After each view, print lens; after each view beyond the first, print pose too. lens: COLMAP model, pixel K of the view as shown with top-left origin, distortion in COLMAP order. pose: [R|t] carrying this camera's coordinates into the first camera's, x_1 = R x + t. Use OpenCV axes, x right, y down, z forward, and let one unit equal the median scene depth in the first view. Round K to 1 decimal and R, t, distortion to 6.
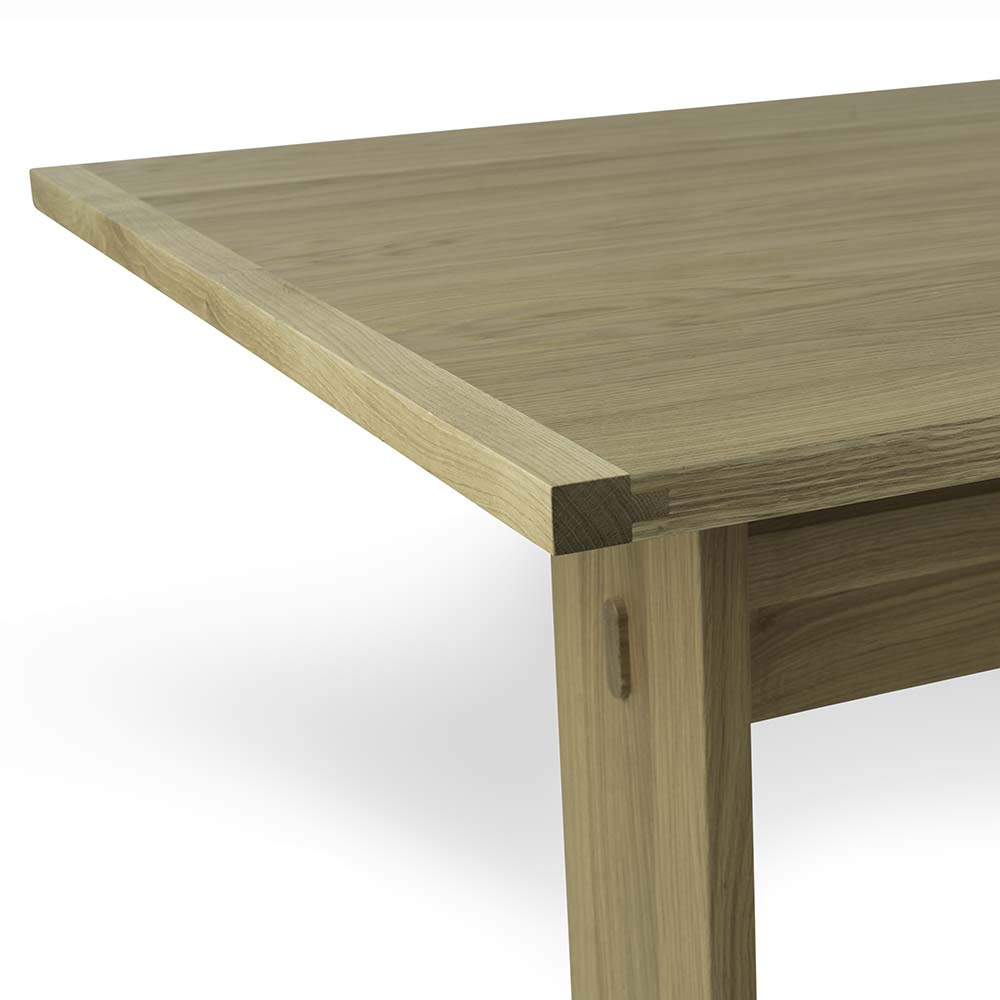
lens RADIAL K [[2330.1, 0, 500.0], [0, 2330.1, 500.0], [0, 0, 1]] dist [0.025093, 0.372178]
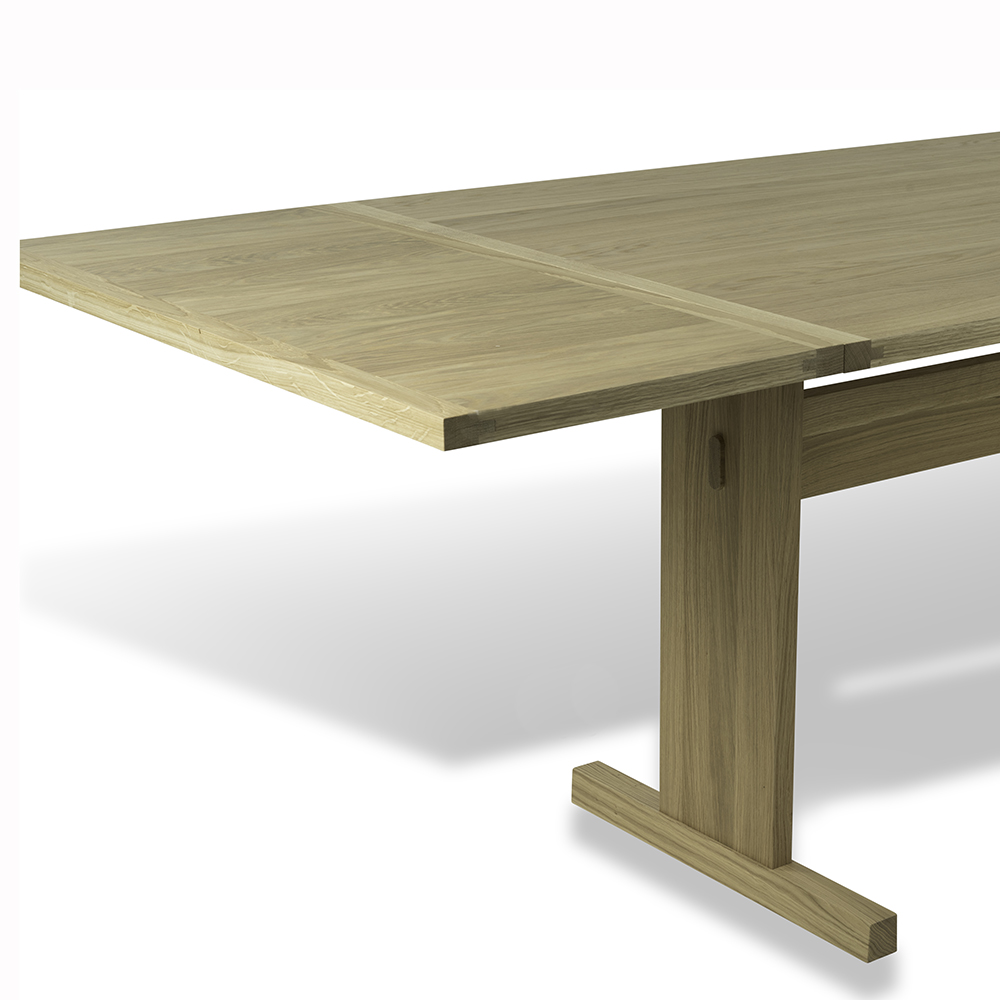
lens RADIAL K [[2176.9, 0, 500.0], [0, 2176.9, 500.0], [0, 0, 1]] dist [0.044512, 0.302555]
pose [[0.981814, -0.022327, 0.188528, -0.458148], [0.022070, 0.999750, 0.003465, 0.084697], [-0.188558, 0.000759, 0.982062, -0.696615]]
